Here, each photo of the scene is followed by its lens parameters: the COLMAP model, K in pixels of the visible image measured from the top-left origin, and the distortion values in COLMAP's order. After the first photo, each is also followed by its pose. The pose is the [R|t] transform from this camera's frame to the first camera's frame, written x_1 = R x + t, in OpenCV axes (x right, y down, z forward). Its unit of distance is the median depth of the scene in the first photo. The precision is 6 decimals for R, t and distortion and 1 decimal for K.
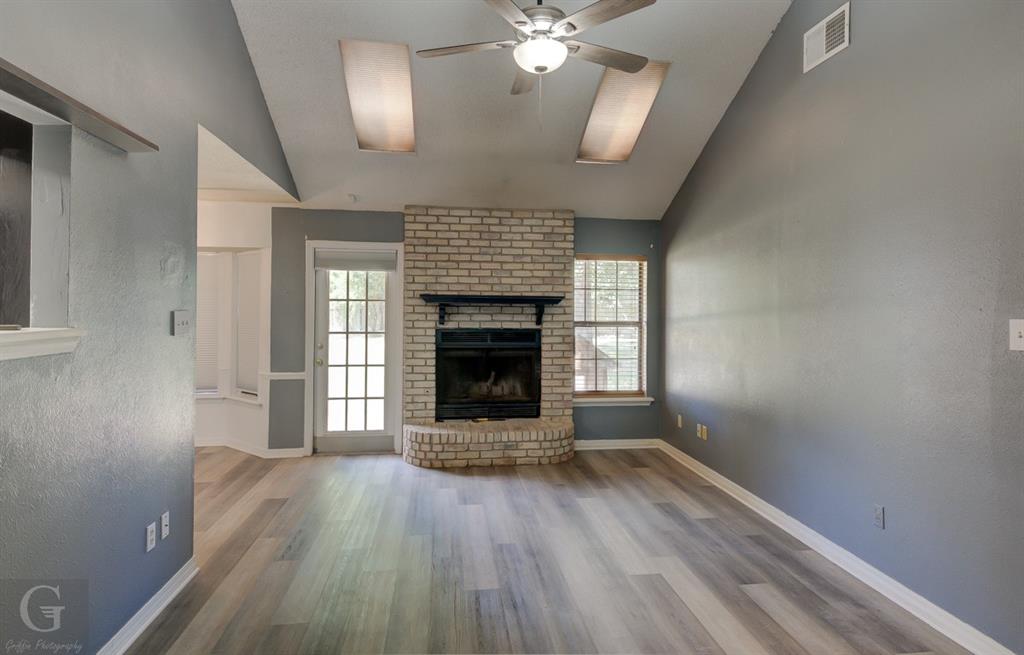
lens RADIAL K [[540.1, 0, 512.7], [0, 540.1, 301.3], [0, 0, 1]] dist [0.001689, 0.000320]
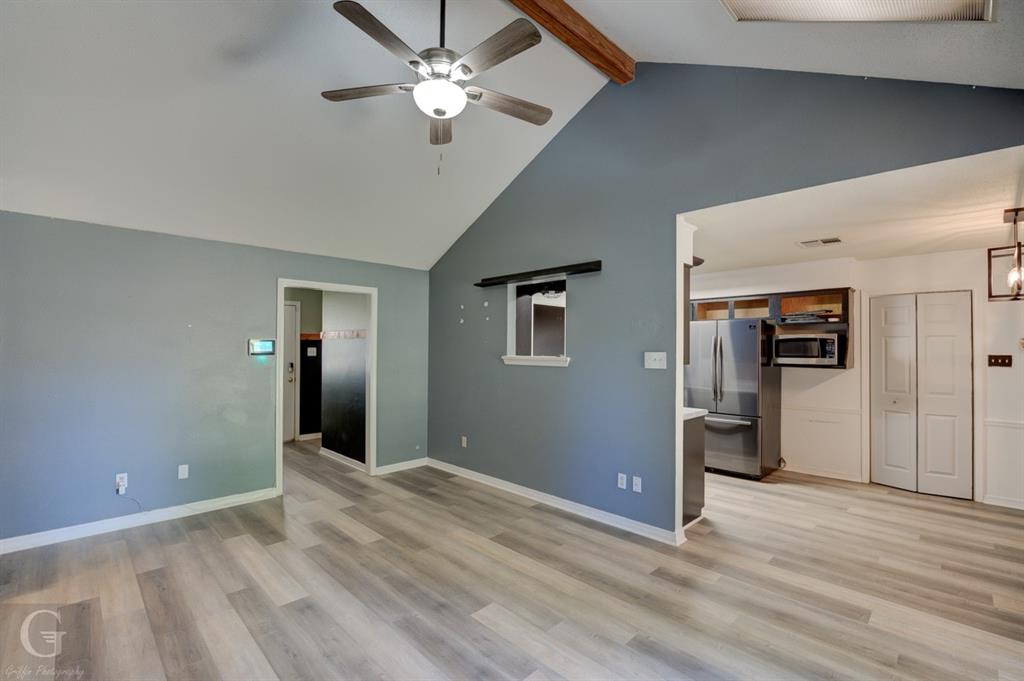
lens RADIAL K [[453.2, 0, 512.0], [0, 453.2, 340.5], [0, 0, 1]] dist [-0.024100, -0.000105]
pose [[-0.794072, -0.021044, -0.607459, 0.302799], [-0.006252, 0.999630, -0.026457, 0.017270], [0.607791, -0.017211, -0.793910, 1.181989]]
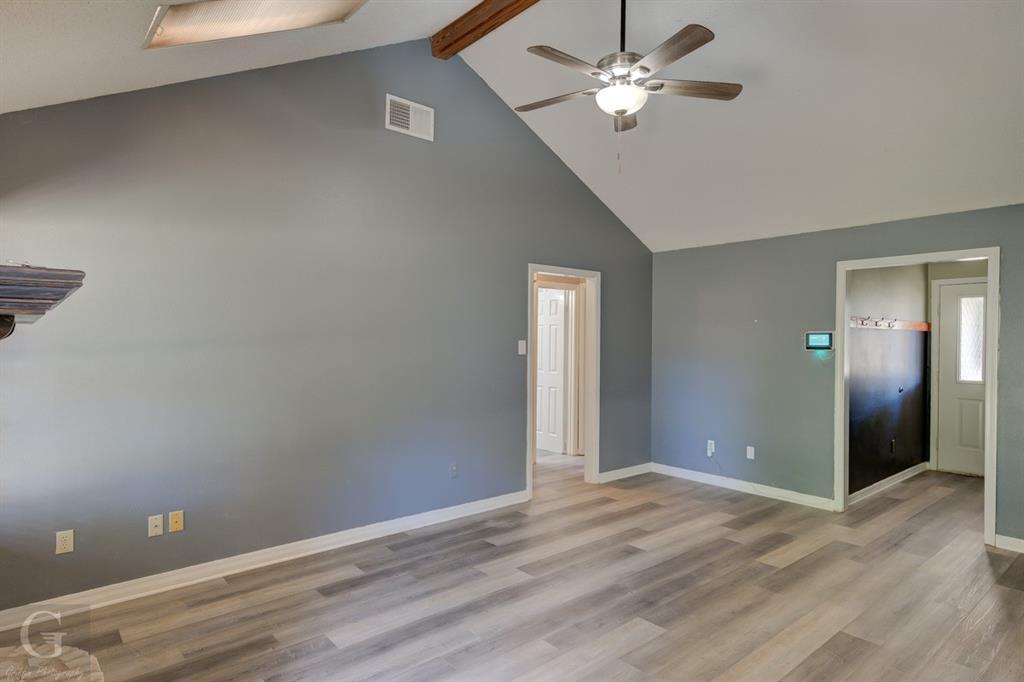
lens RADIAL K [[571.8, 0, 512.0], [0, 571.8, 341.0], [0, 0, 1]] dist [0.002675, 0.000260]
pose [[-0.535520, -0.016704, 0.844358, -0.532517], [-0.017789, 0.999806, 0.008497, 0.010463], [-0.844335, -0.010470, -0.535713, 1.200154]]
